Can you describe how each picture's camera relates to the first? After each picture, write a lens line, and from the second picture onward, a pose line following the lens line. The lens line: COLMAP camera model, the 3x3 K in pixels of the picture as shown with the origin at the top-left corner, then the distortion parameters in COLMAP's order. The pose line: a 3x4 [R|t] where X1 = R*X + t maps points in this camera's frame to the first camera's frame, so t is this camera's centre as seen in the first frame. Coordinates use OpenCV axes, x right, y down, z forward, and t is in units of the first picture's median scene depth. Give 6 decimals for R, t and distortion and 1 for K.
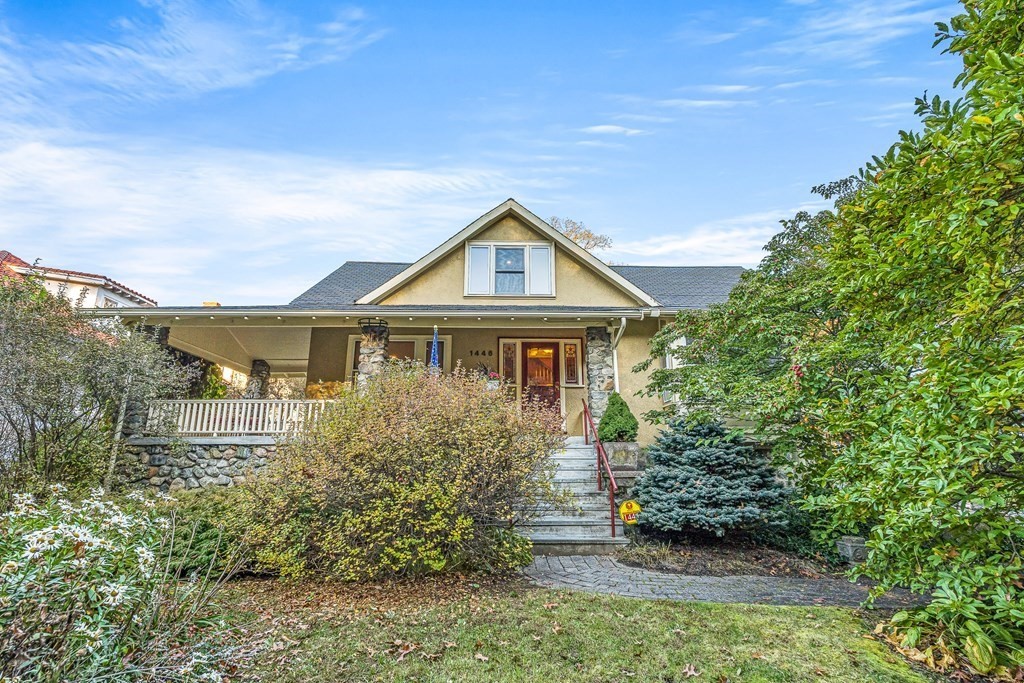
lens RADIAL K [[503.5, 0, 512.9], [0, 503.5, 341.7], [0, 0, 1]] dist [-0.000048, 0.000002]
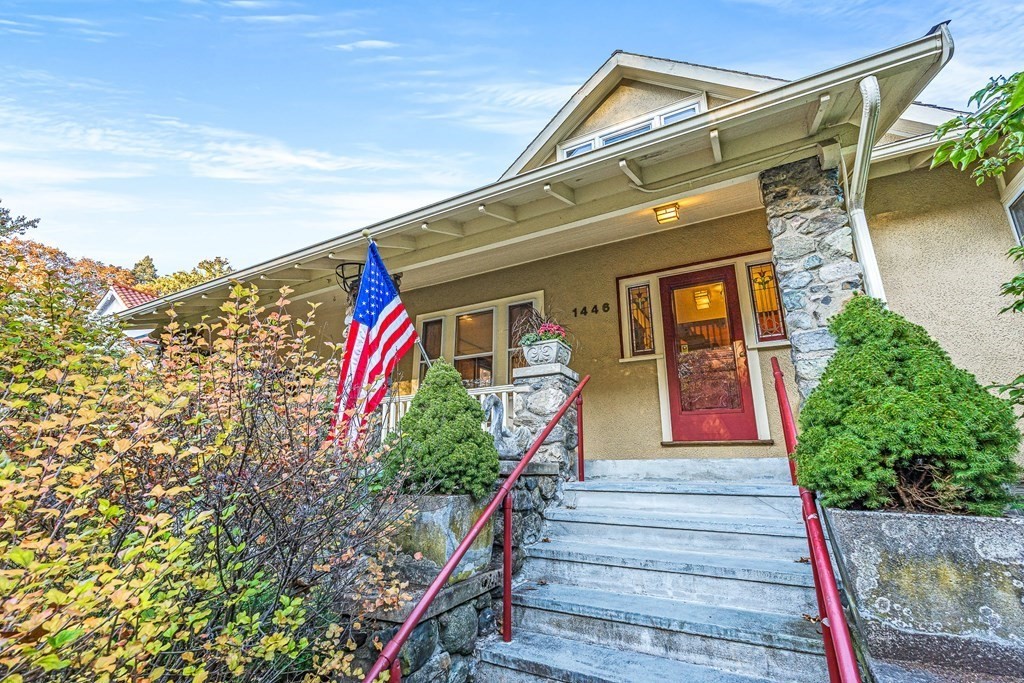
lens RADIAL K [[461.3, 0, 510.0], [0, 461.3, 342.2], [0, 0, 1]] dist [-0.000494, -0.000157]
pose [[0.871239, -0.128226, -0.473816, 0.132425], [0.117036, 0.991703, -0.053177, 0.097590], [0.476703, -0.009124, 0.879017, 0.602356]]
